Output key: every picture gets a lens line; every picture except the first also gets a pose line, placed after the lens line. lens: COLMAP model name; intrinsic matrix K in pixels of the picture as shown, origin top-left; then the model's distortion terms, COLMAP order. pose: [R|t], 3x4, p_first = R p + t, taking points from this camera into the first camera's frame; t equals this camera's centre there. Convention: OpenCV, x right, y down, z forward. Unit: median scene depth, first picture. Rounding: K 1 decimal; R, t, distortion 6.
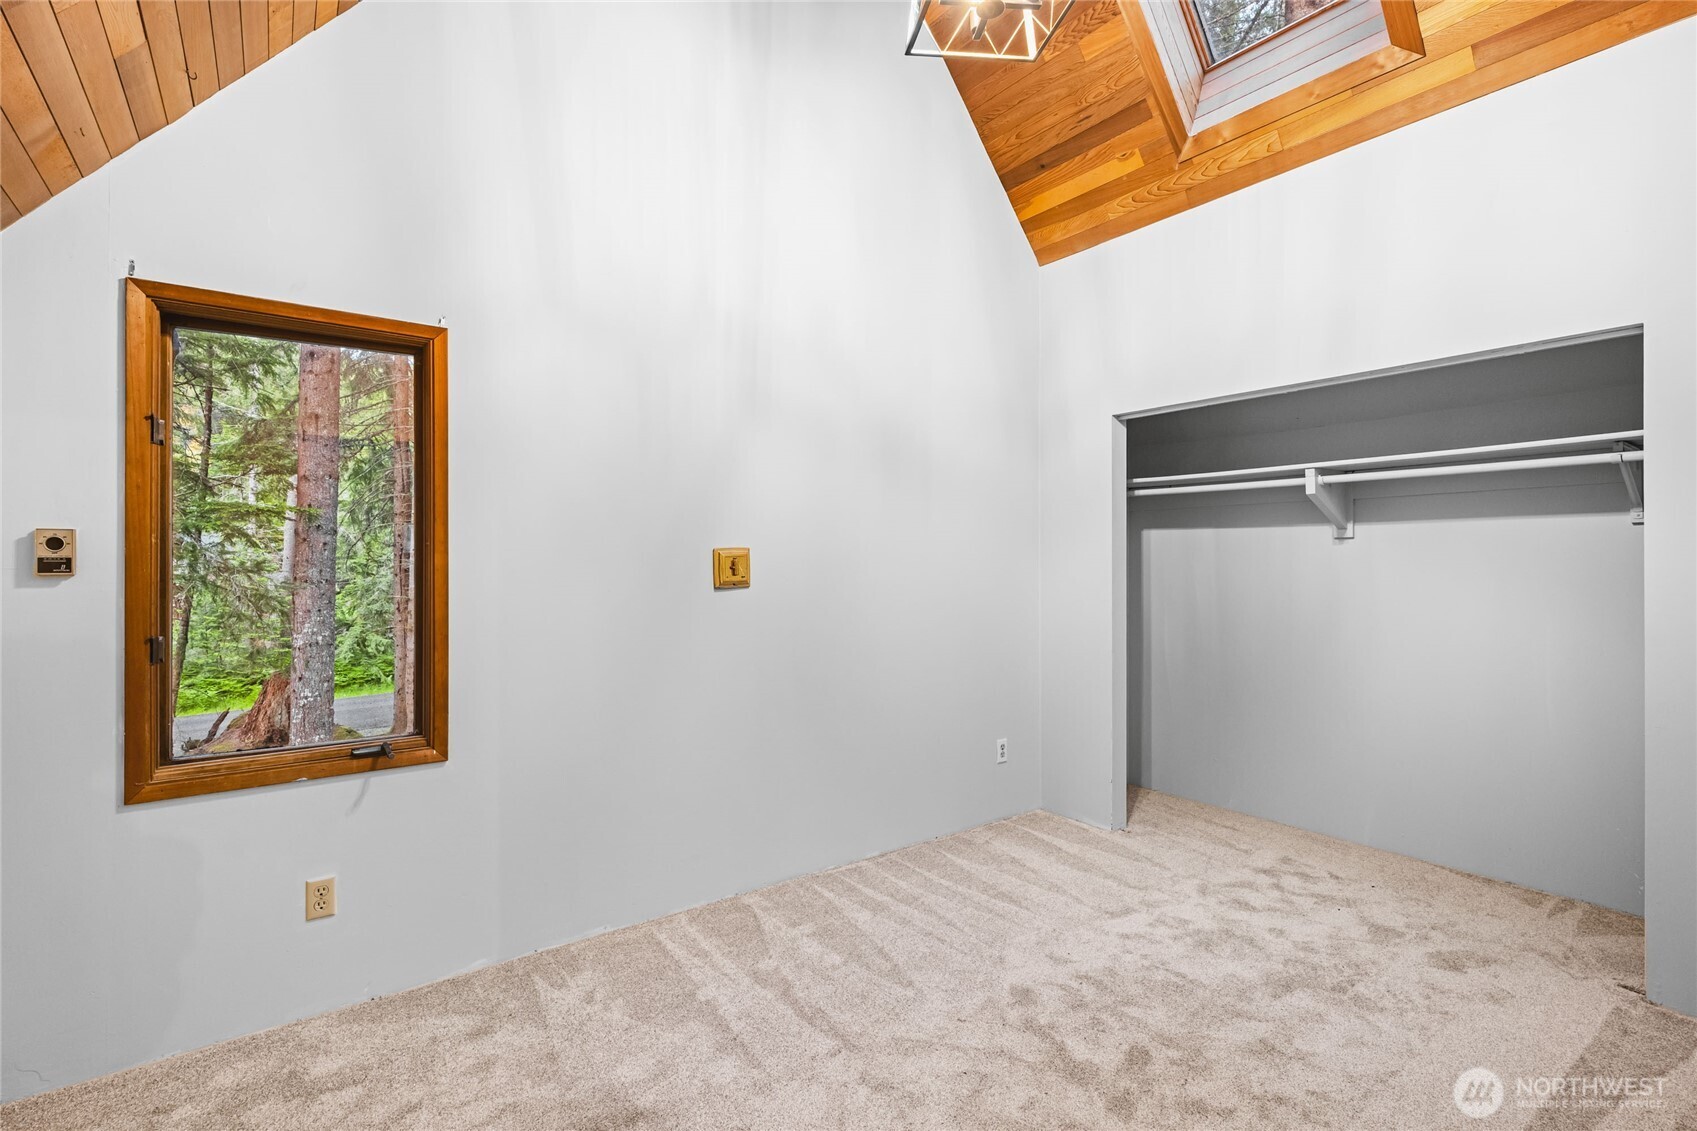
lens RADIAL K [[792.8, 0, 849.2], [0, 792.8, 565.1], [0, 0, 1]] dist [0.000673, 0.002508]
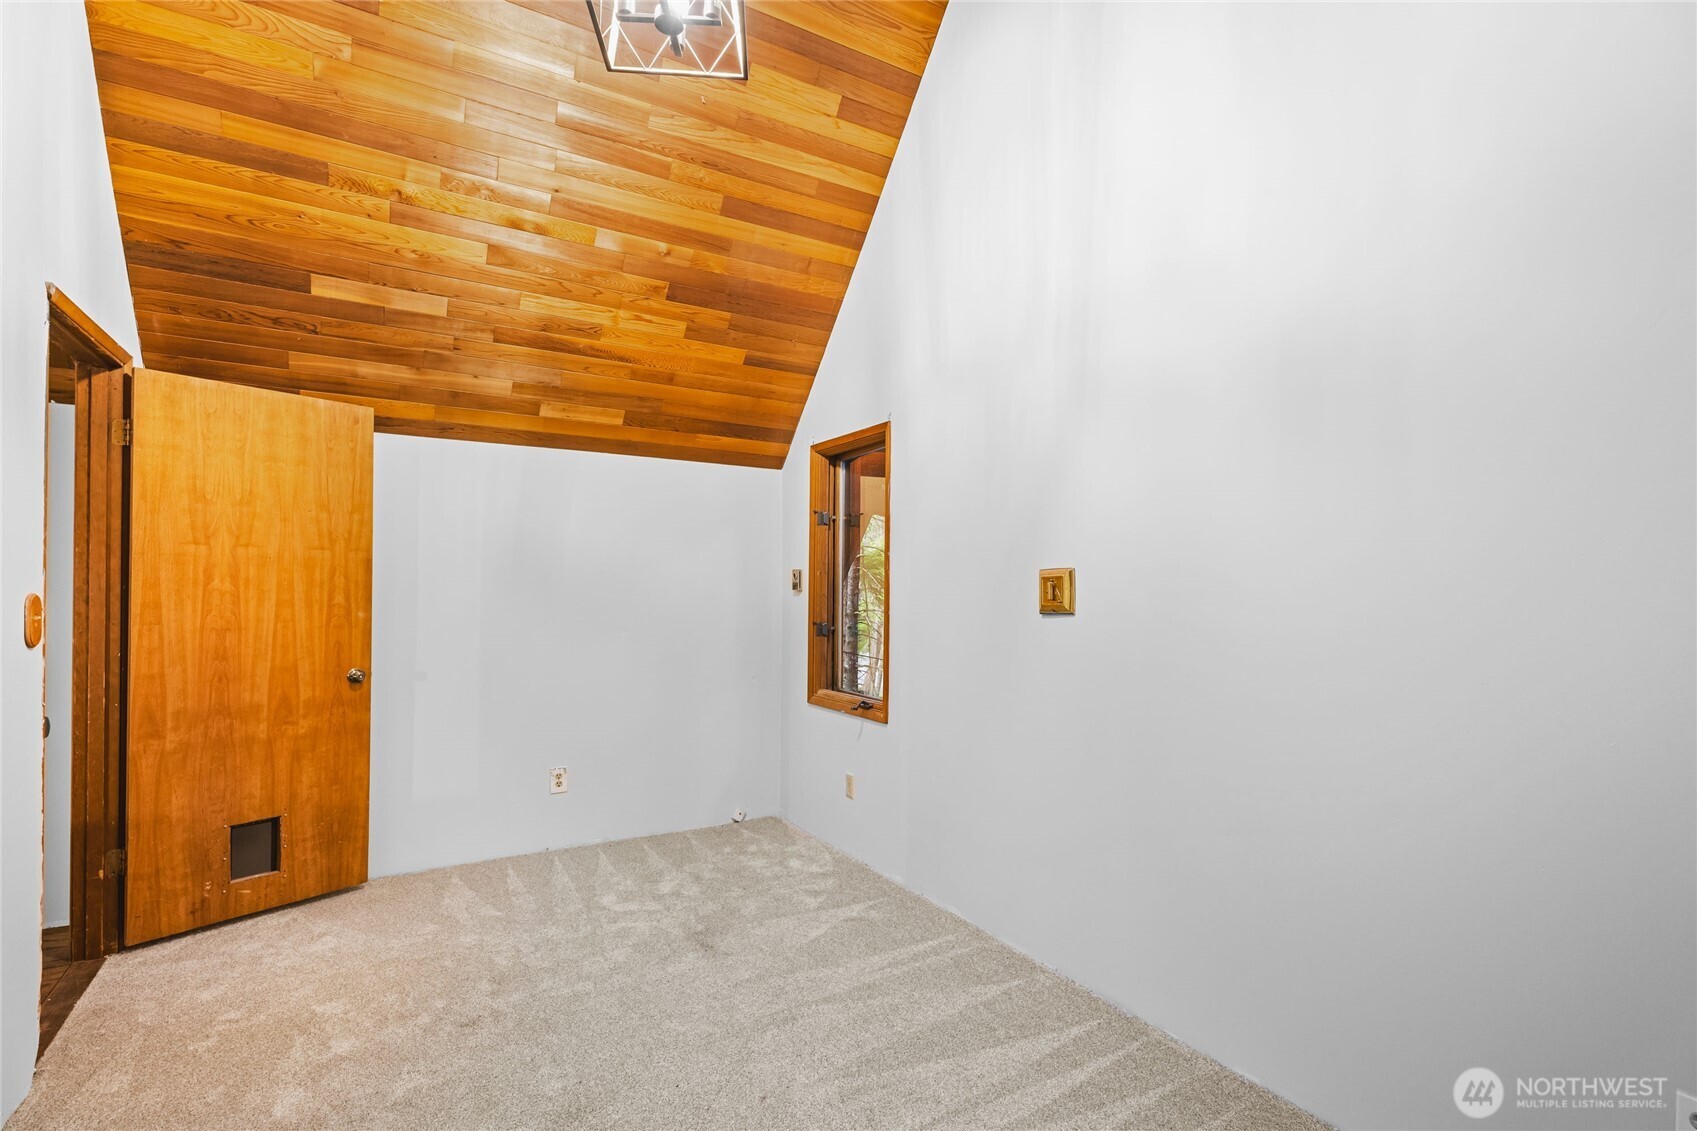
lens RADIAL K [[792.8, 0, 849.5], [0, 792.8, 574.6], [0, 0, 1]] dist [0.000673, 0.002508]
pose [[-0.094173, -0.008208, -0.995522, 0.761481], [-0.000837, 0.999966, -0.008166, -0.007437], [0.995555, 0.000064, -0.094177, 0.879569]]
